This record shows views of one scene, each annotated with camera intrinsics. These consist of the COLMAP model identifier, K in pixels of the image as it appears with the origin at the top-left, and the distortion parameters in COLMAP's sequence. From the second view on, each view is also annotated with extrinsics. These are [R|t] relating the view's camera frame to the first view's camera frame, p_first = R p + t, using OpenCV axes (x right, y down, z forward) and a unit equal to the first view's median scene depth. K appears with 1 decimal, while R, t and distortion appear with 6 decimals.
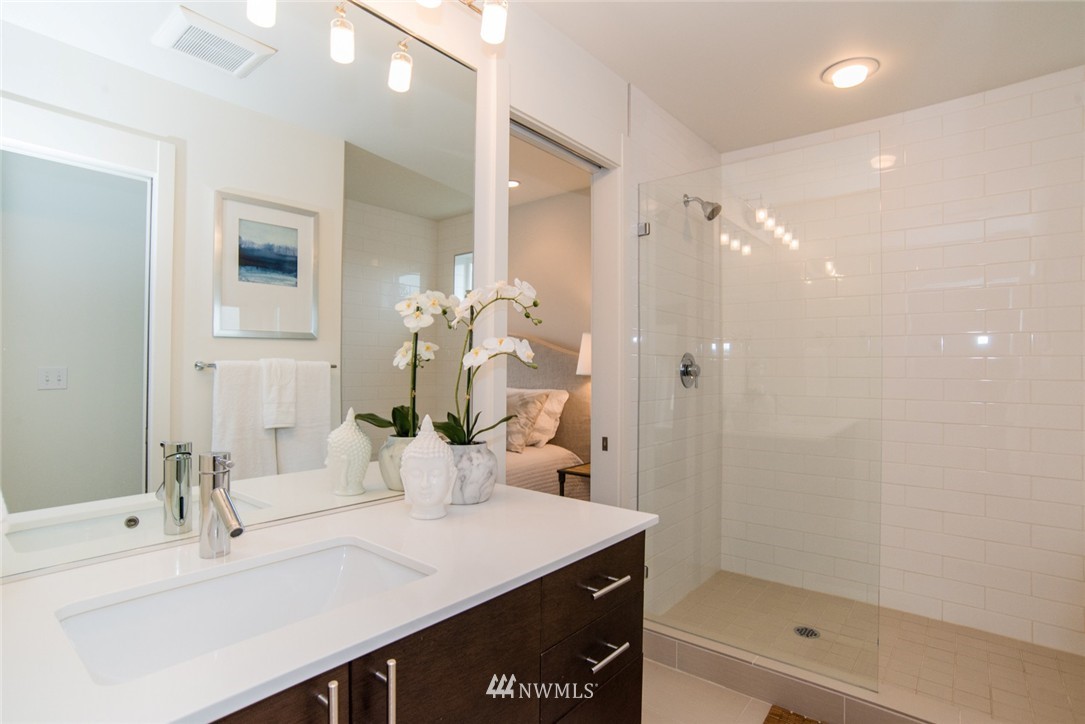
lens RADIAL K [[548.8, 0, 539.3], [0, 548.8, 363.8], [0, 0, 1]] dist [-0.066420, 0.025990]
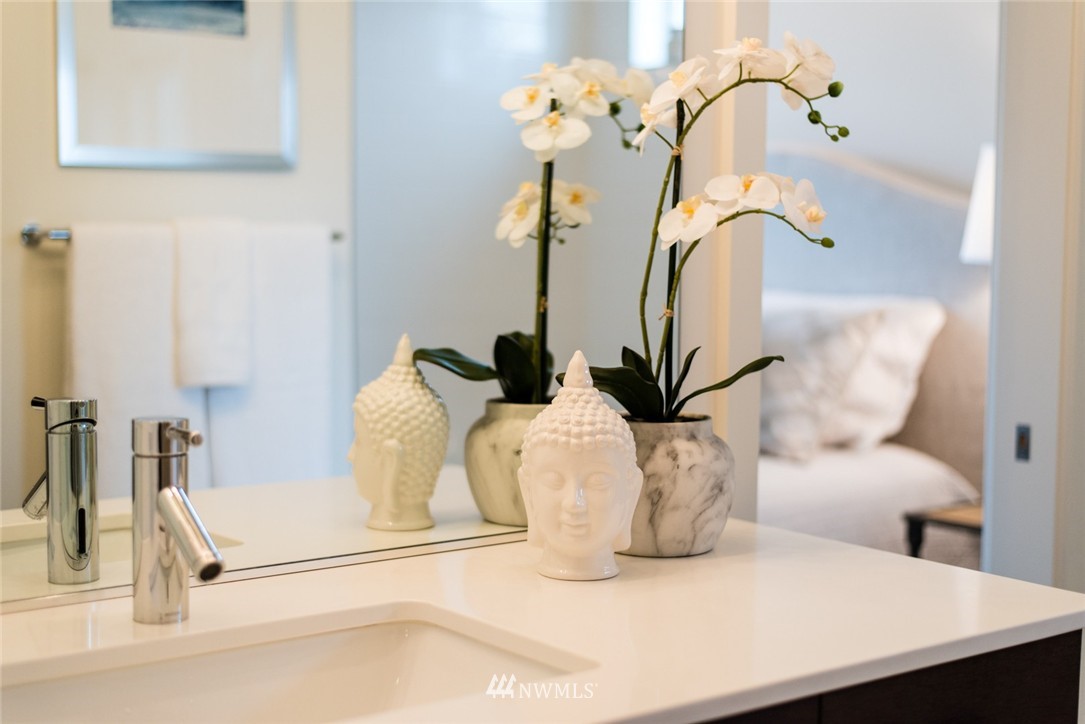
lens RADIAL K [[1544.5, 0, 540.1], [0, 1544.5, 362.0], [0, 0, 1]] dist [-0.011653, 0.000000]
pose [[0.977267, 0.020053, -0.211063, 0.026086], [-0.001467, 0.996132, 0.087852, -0.006883], [0.212009, -0.085545, 0.973517, -0.194352]]
